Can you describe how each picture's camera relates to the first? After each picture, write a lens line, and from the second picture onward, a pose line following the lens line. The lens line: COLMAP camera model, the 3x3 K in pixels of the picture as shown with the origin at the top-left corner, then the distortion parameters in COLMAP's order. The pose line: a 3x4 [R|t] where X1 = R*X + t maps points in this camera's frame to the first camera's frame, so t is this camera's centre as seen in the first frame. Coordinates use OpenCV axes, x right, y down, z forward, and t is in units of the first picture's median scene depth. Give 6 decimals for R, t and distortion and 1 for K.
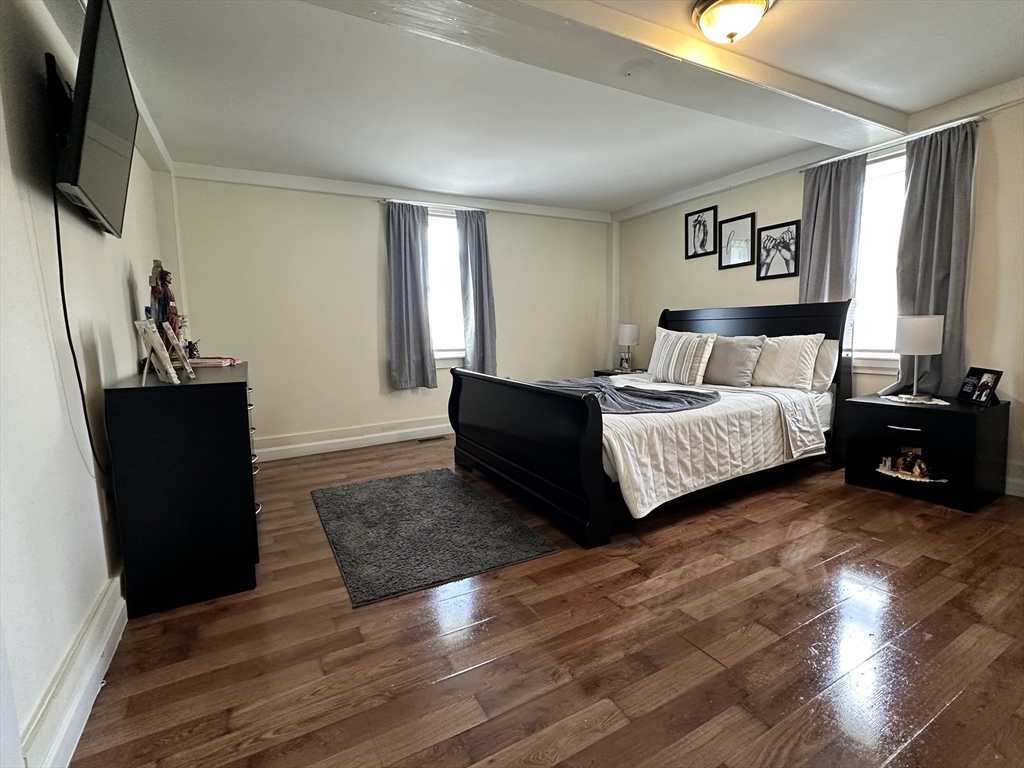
lens RADIAL K [[473.7, 0, 512.7], [0, 473.7, 383.8], [0, 0, 1]] dist [0.002023, -0.000096]
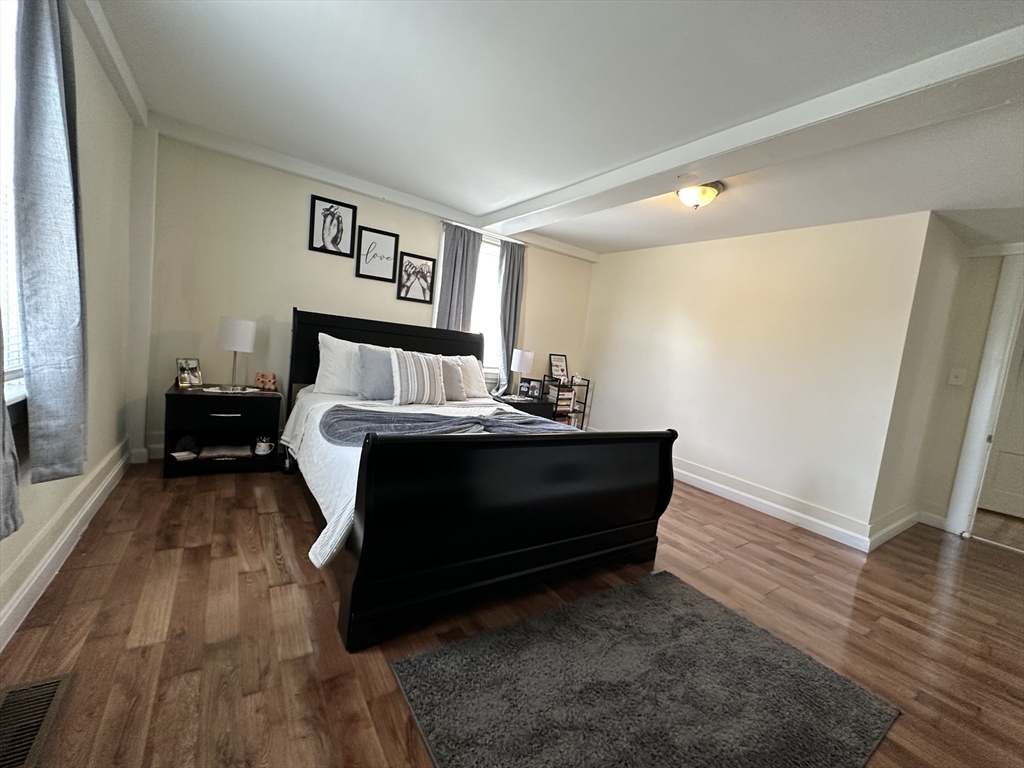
lens RADIAL K [[409.9, 0, 514.0], [0, 409.9, 384.4], [0, 0, 1]] dist [-0.006986, 0.001382]
pose [[-0.095936, -0.078774, 0.992266, -0.465110], [0.007658, 0.996776, 0.079873, -0.099634], [-0.995358, 0.015261, -0.095023, 0.852452]]
